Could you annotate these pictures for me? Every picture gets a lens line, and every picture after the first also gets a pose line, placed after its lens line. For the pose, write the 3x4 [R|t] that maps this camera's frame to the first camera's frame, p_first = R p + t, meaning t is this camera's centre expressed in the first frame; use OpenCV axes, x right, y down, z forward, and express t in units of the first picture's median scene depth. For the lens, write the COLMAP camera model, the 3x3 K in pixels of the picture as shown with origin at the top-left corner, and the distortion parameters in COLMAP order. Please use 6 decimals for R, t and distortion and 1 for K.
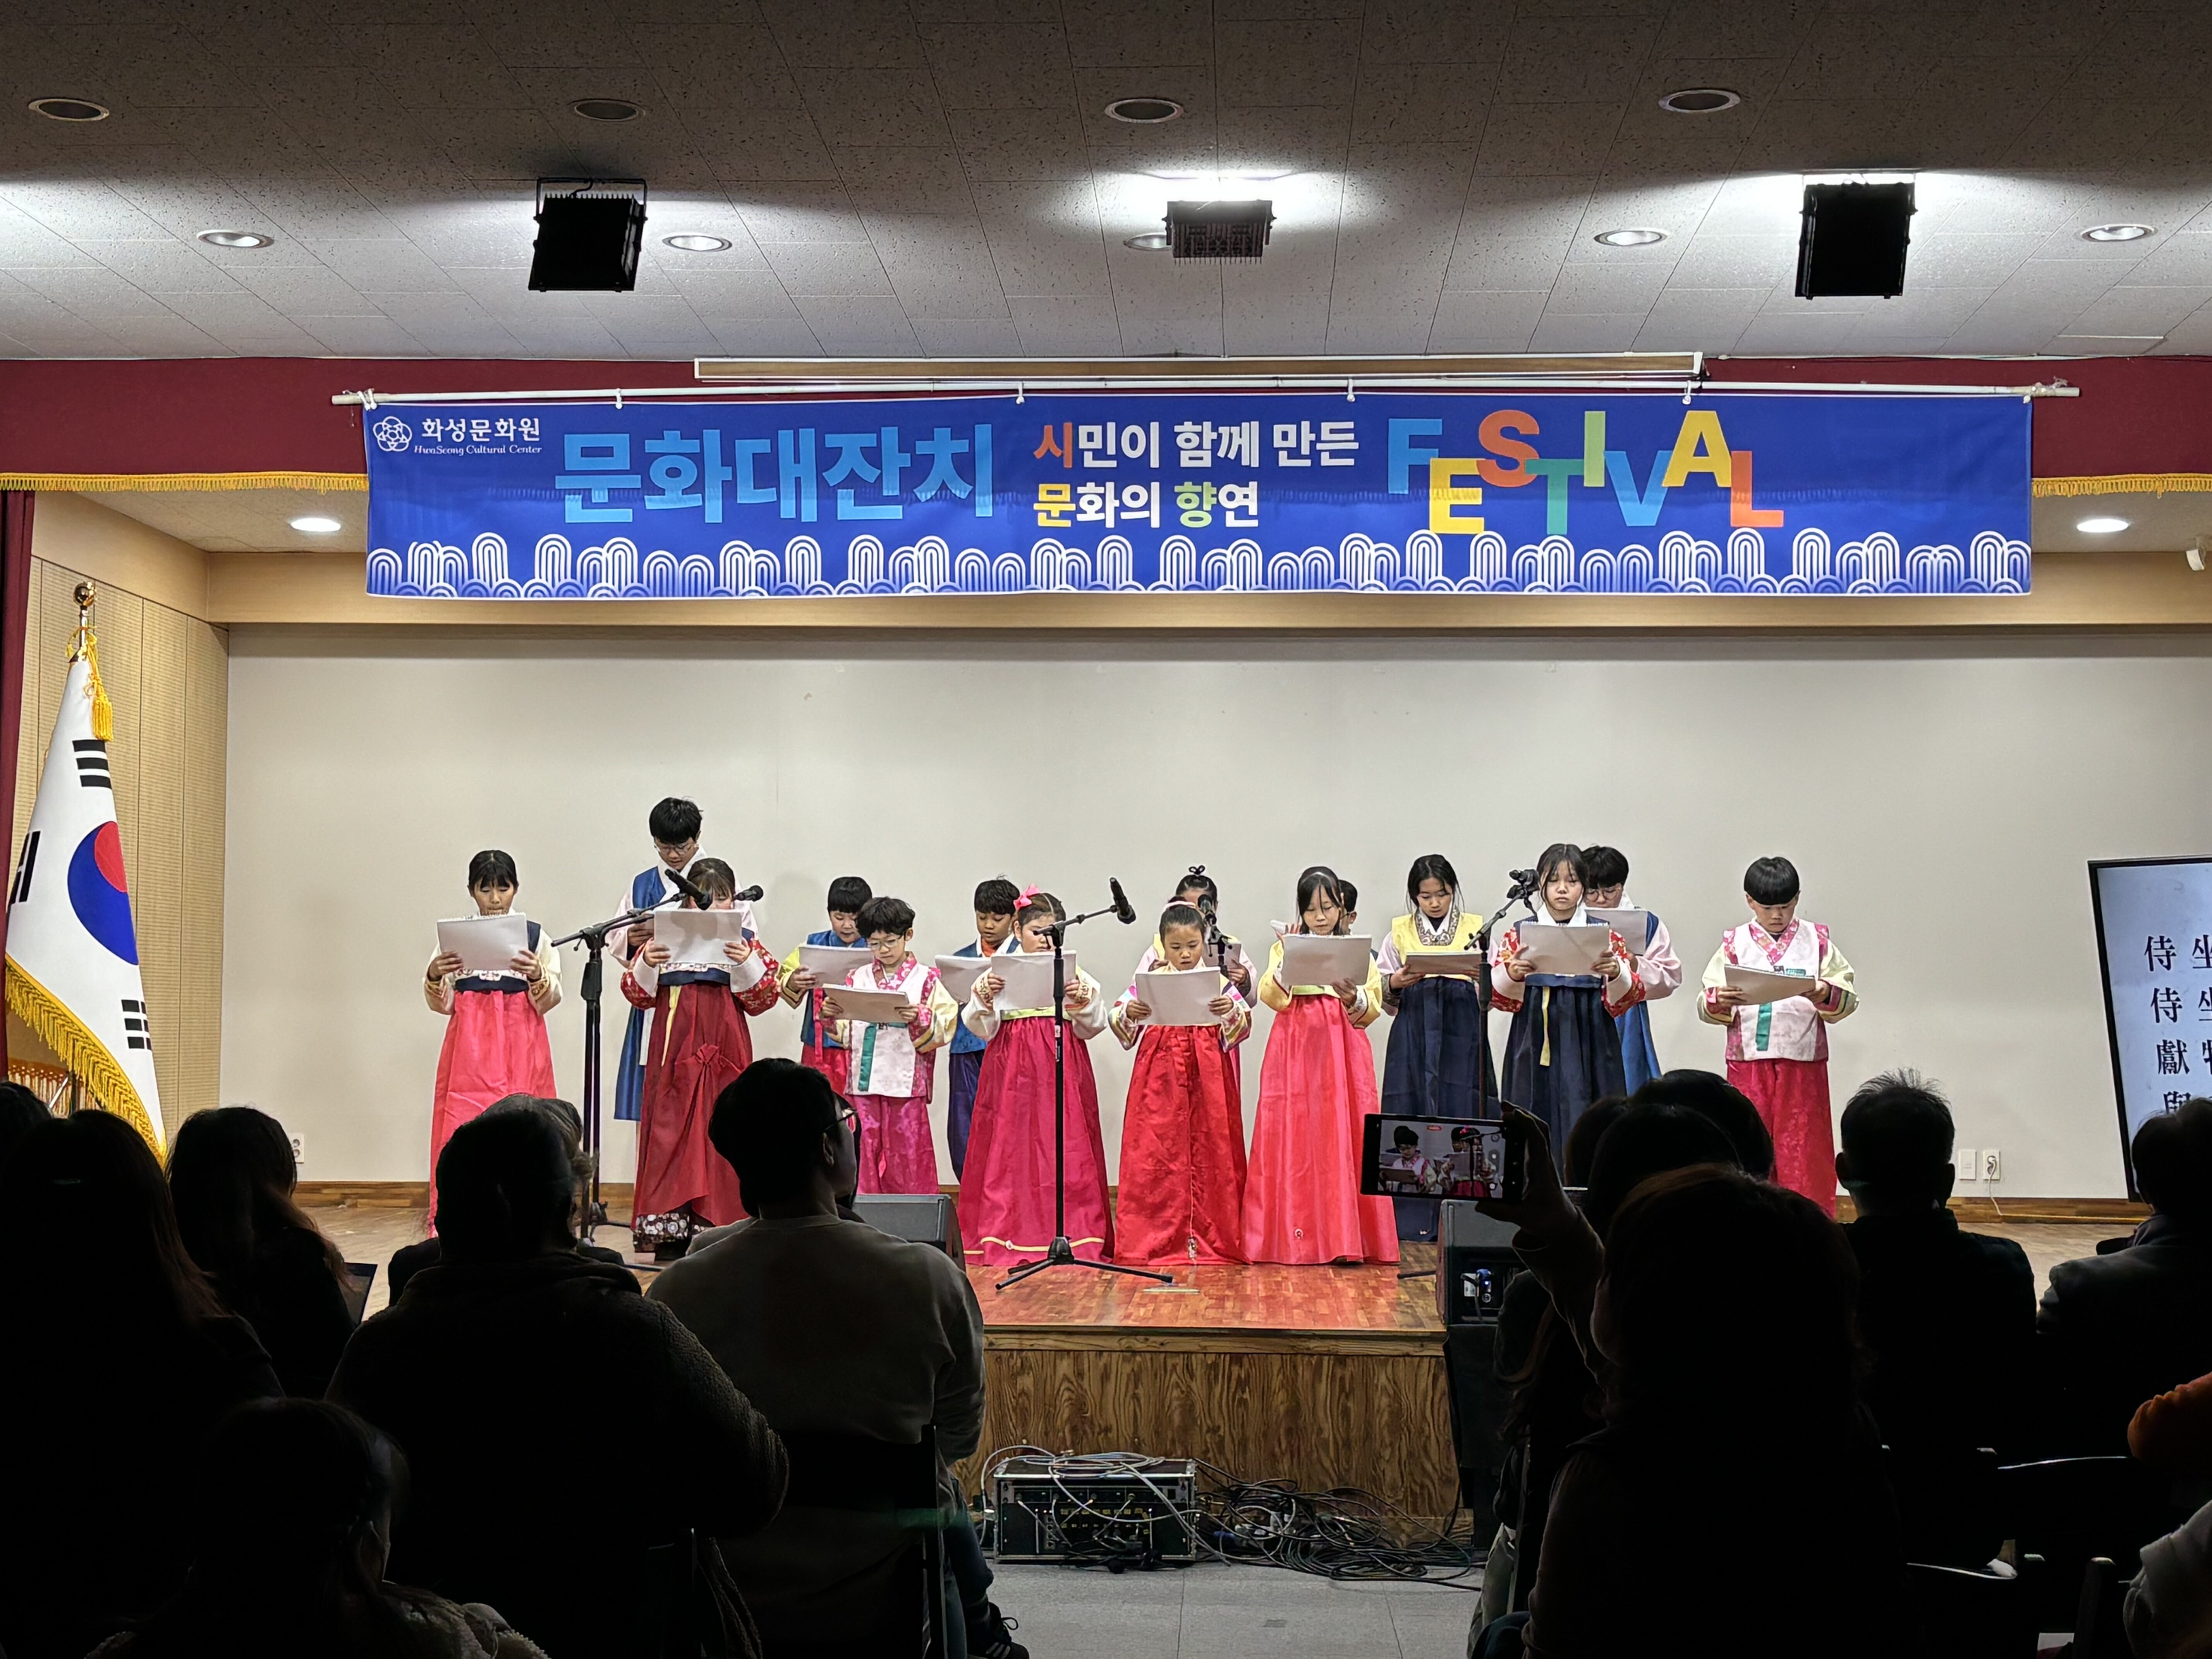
lens RADIAL K [[3231.7, 0, 1089.7], [0, 3231.7, 876.9], [0, 0, 1]] dist [0.247237, -0.964776]
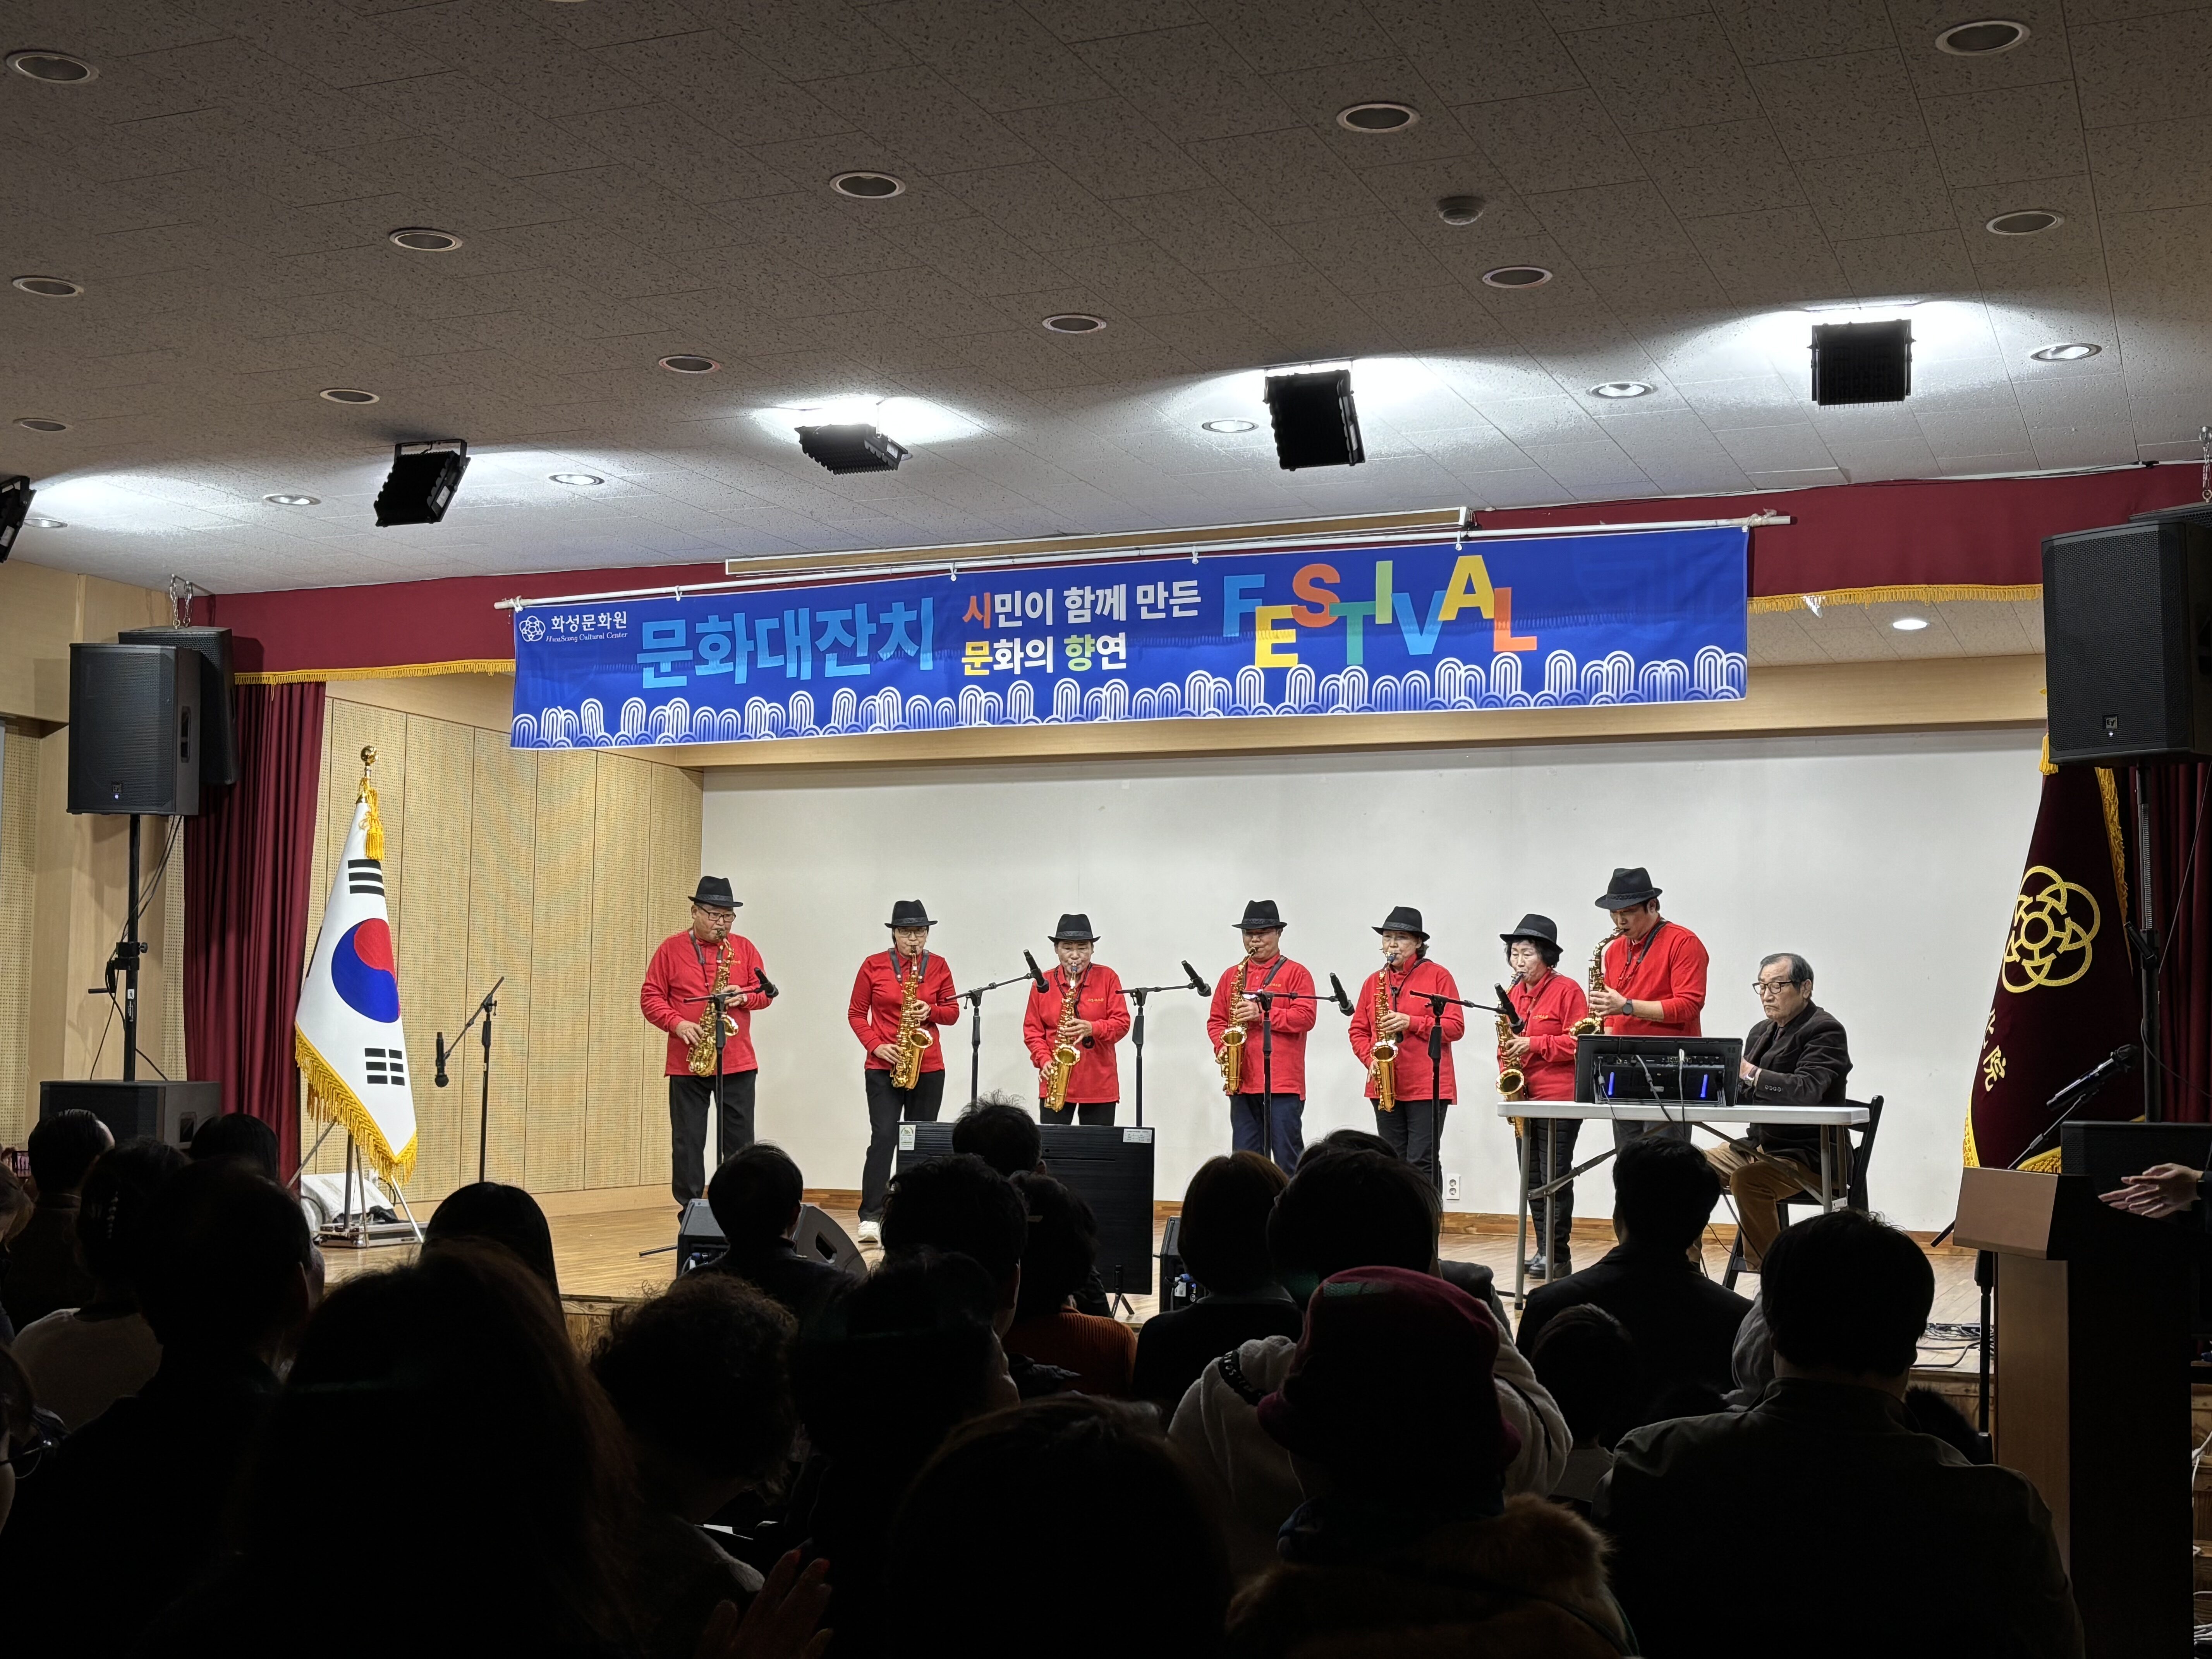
lens RADIAL K [[2666.4, 0, 1095.8], [0, 2666.4, 860.9], [0, 0, 1]] dist [0.253938, -0.934532]
pose [[0.938405, -0.019817, -0.344968, 0.393261], [0.008226, 0.999352, -0.035030, 0.001283], [0.345438, 0.030034, 0.937961, 0.040398]]
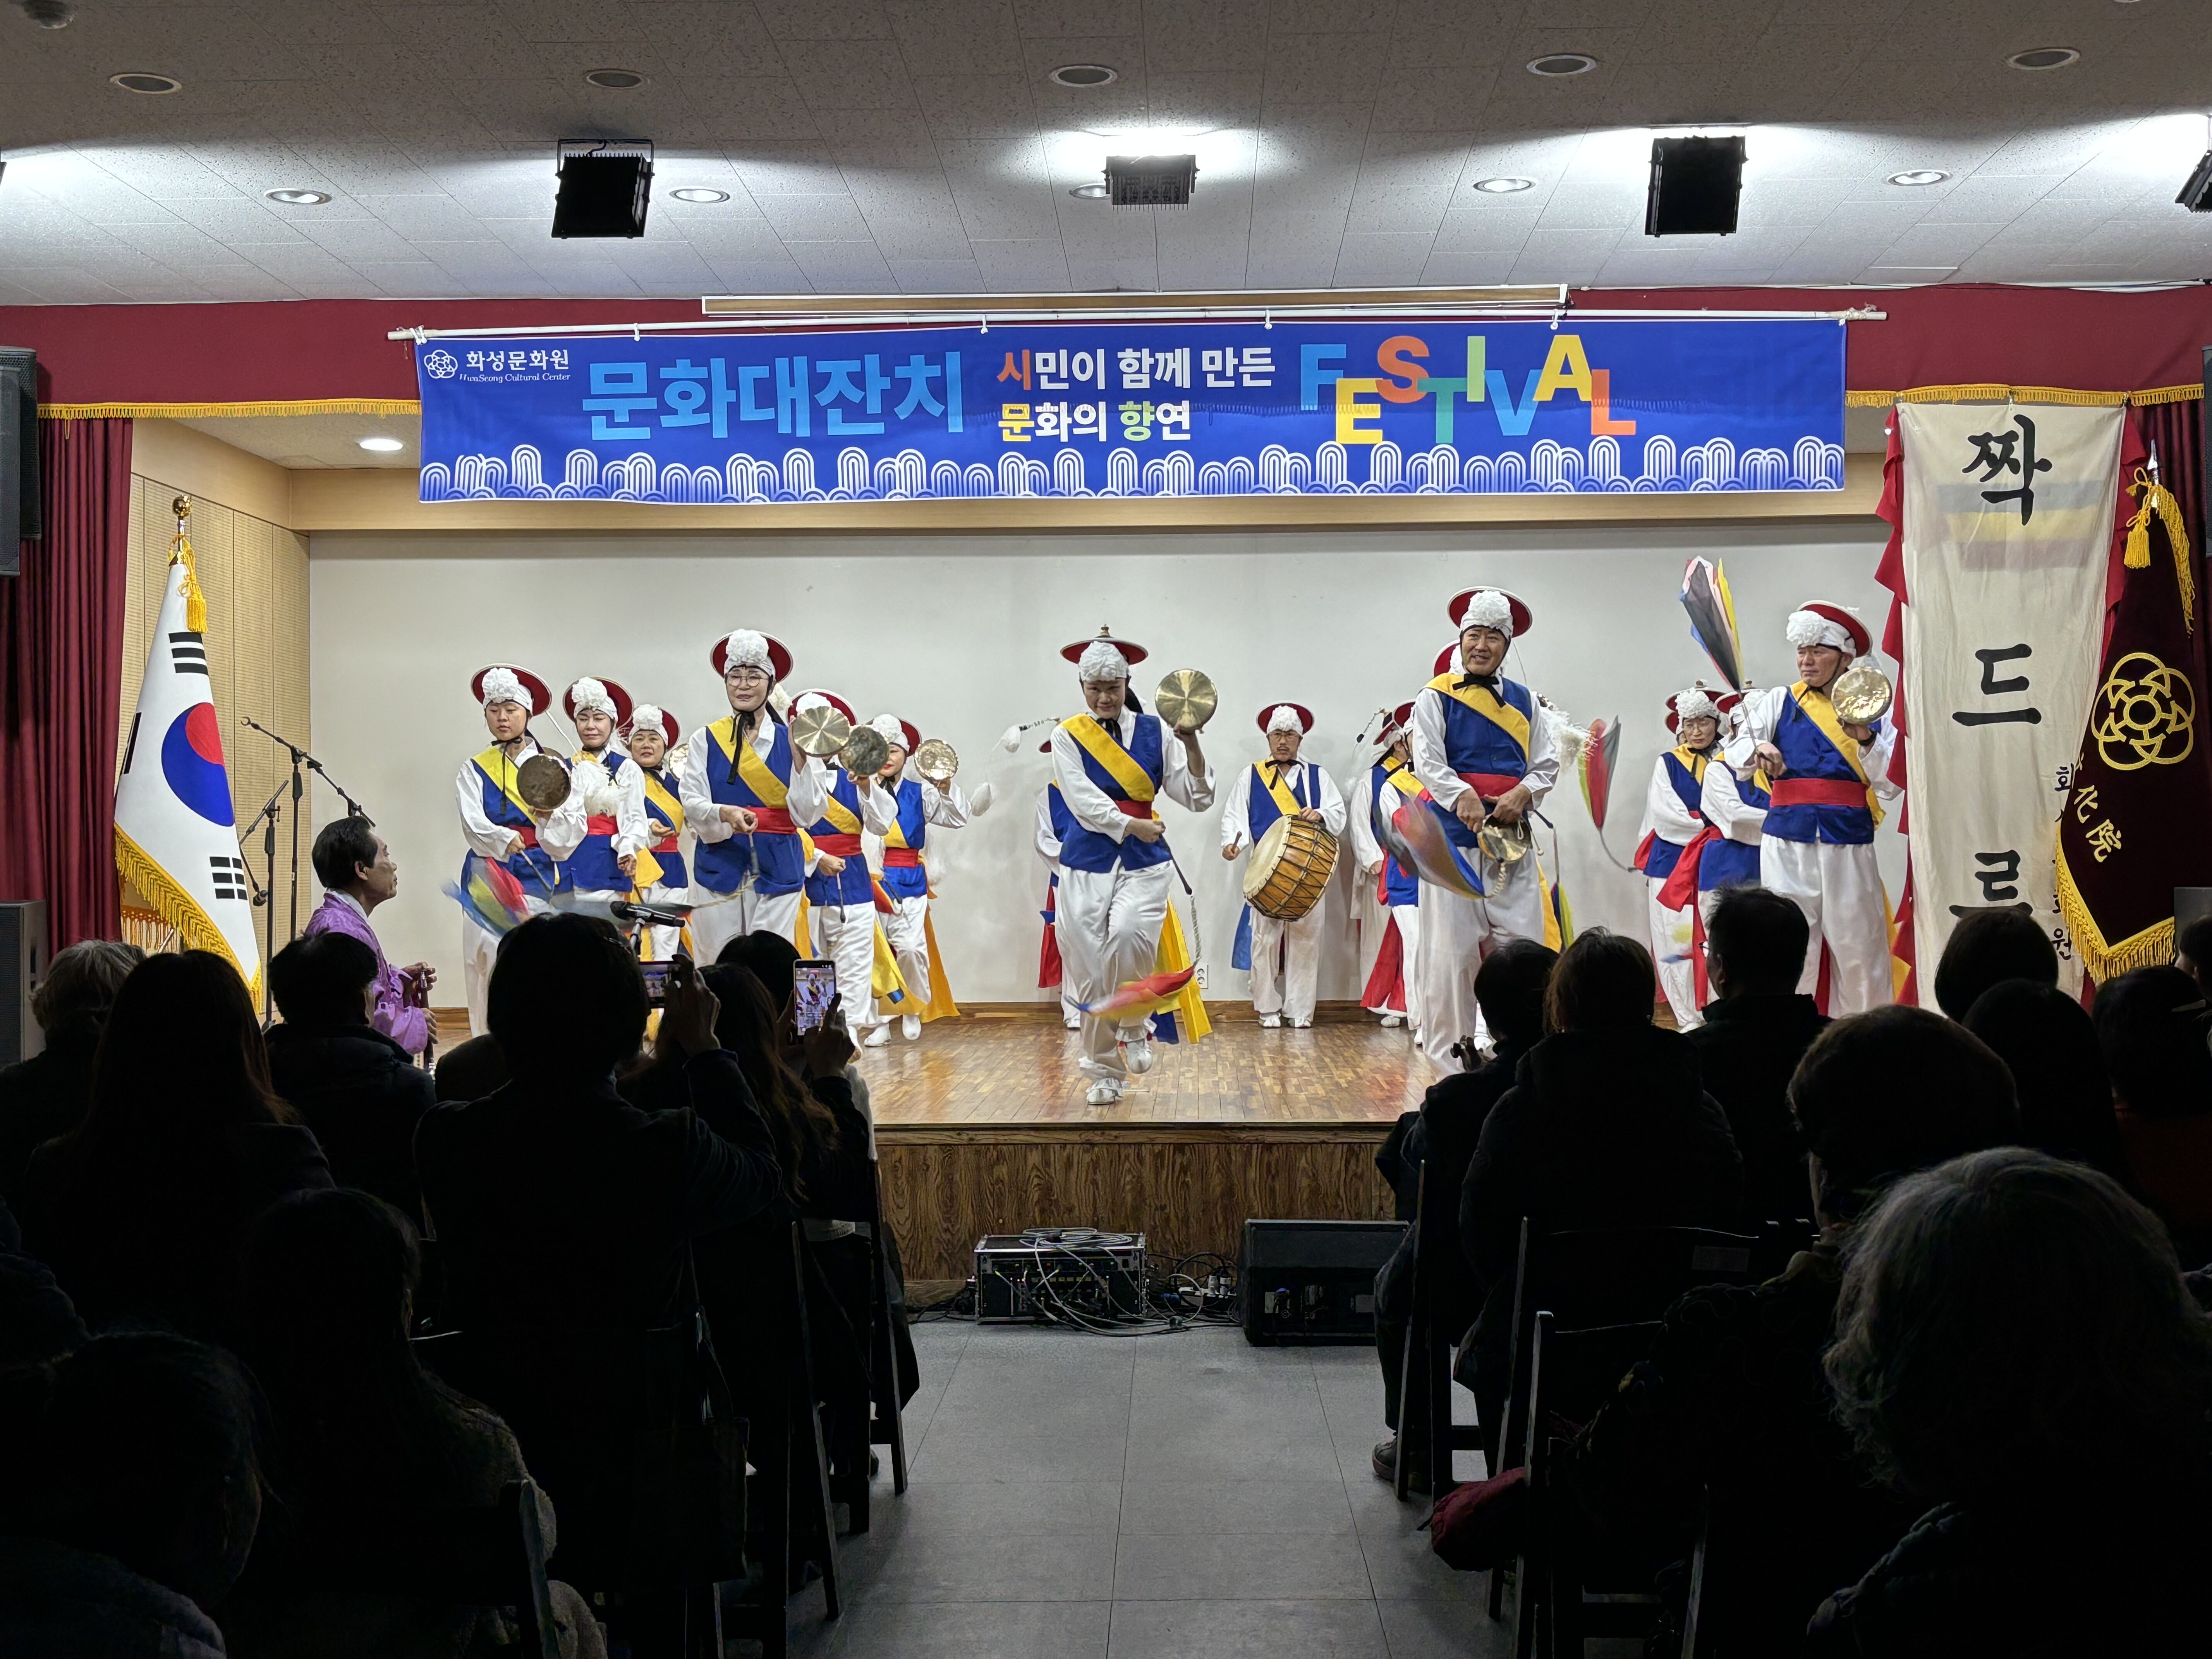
lens RADIAL K [[2714.2, 0, 1132.6], [0, 2714.2, 828.8], [0, 0, 1]] dist [0.272877, -1.027987]
pose [[0.999562, -0.014144, 0.025999, 0.003627], [0.013263, 0.999342, 0.033770, -0.001168], [-0.026460, -0.033410, 0.999091, 0.013719]]
